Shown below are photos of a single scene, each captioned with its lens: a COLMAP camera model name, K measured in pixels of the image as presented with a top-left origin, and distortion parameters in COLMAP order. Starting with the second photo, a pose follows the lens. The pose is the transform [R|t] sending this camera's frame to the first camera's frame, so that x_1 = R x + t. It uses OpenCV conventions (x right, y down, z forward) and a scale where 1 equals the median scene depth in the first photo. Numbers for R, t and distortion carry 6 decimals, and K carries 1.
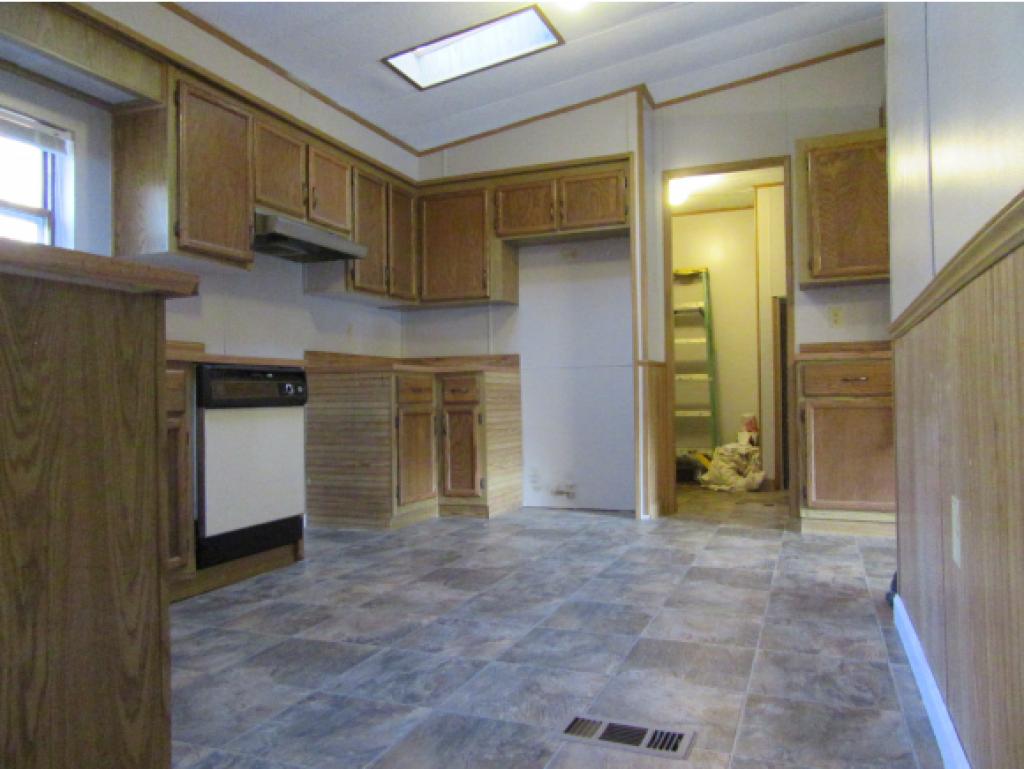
lens RADIAL K [[756.3, 0, 510.6], [0, 756.3, 387.5], [0, 0, 1]] dist [-0.007120, 0.015423]
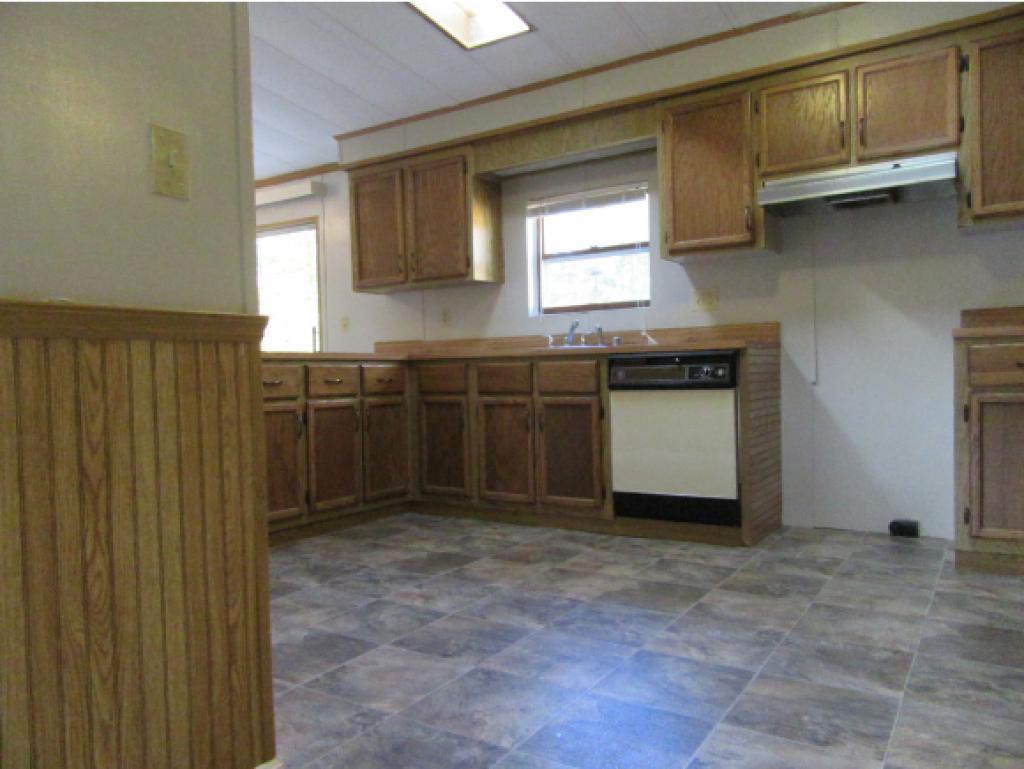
lens RADIAL K [[756.3, 0, 510.6], [0, 756.3, 387.5], [0, 0, 1]] dist [-0.007120, 0.015423]
pose [[-0.189109, 0.044785, -0.980934, 1.046247], [0.044636, 0.998319, 0.036973, -0.037039], [0.980941, -0.036793, -0.190790, 1.295465]]
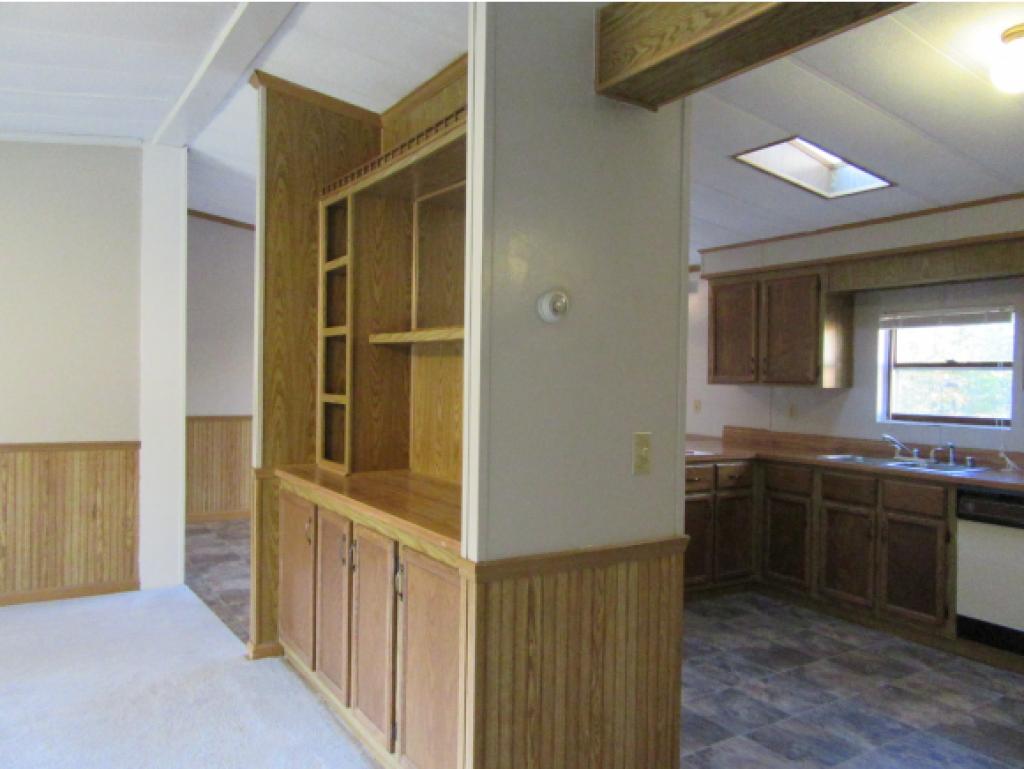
lens RADIAL K [[756.3, 0, 510.6], [0, 756.3, 387.5], [0, 0, 1]] dist [-0.007120, 0.015423]
pose [[-0.577749, 0.017978, -0.816017, 1.374534], [0.005974, 0.999824, 0.017797, -0.279185], [0.816193, 0.005407, -0.577754, 1.352202]]
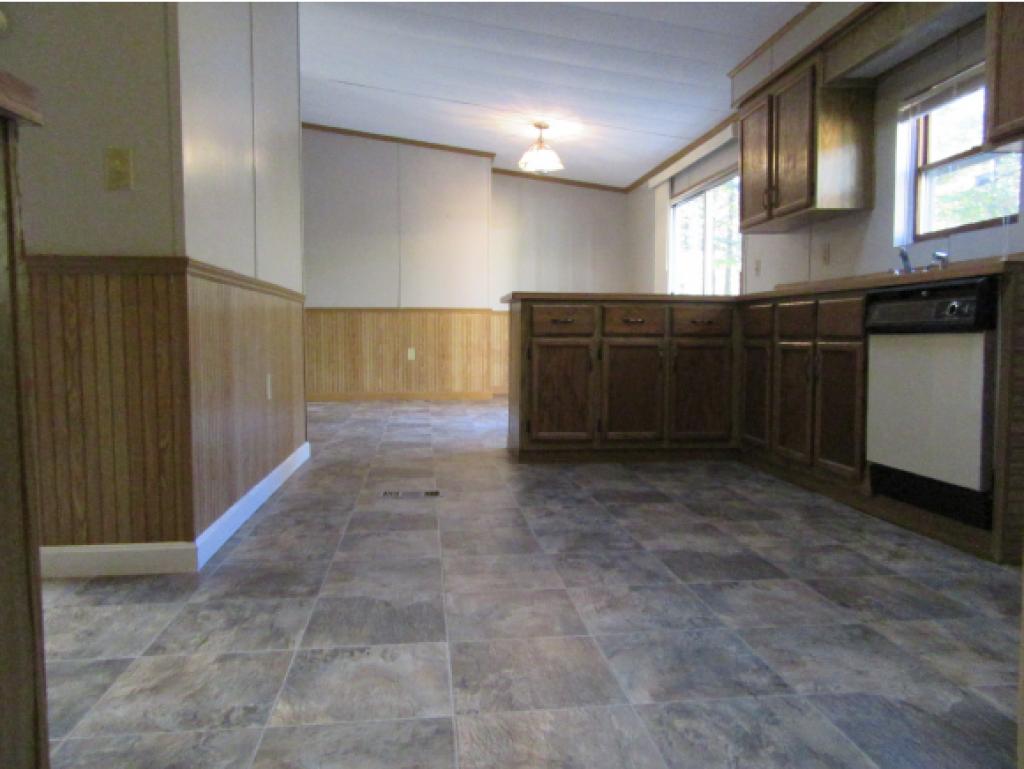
lens RADIAL K [[756.3, 0, 510.6], [0, 756.3, 387.5], [0, 0, 1]] dist [-0.007120, 0.015423]
pose [[-0.878379, 0.051083, -0.475227, 0.597512], [0.024619, 0.997788, 0.061748, 0.030424], [0.477330, 0.042539, -0.877694, 1.992529]]
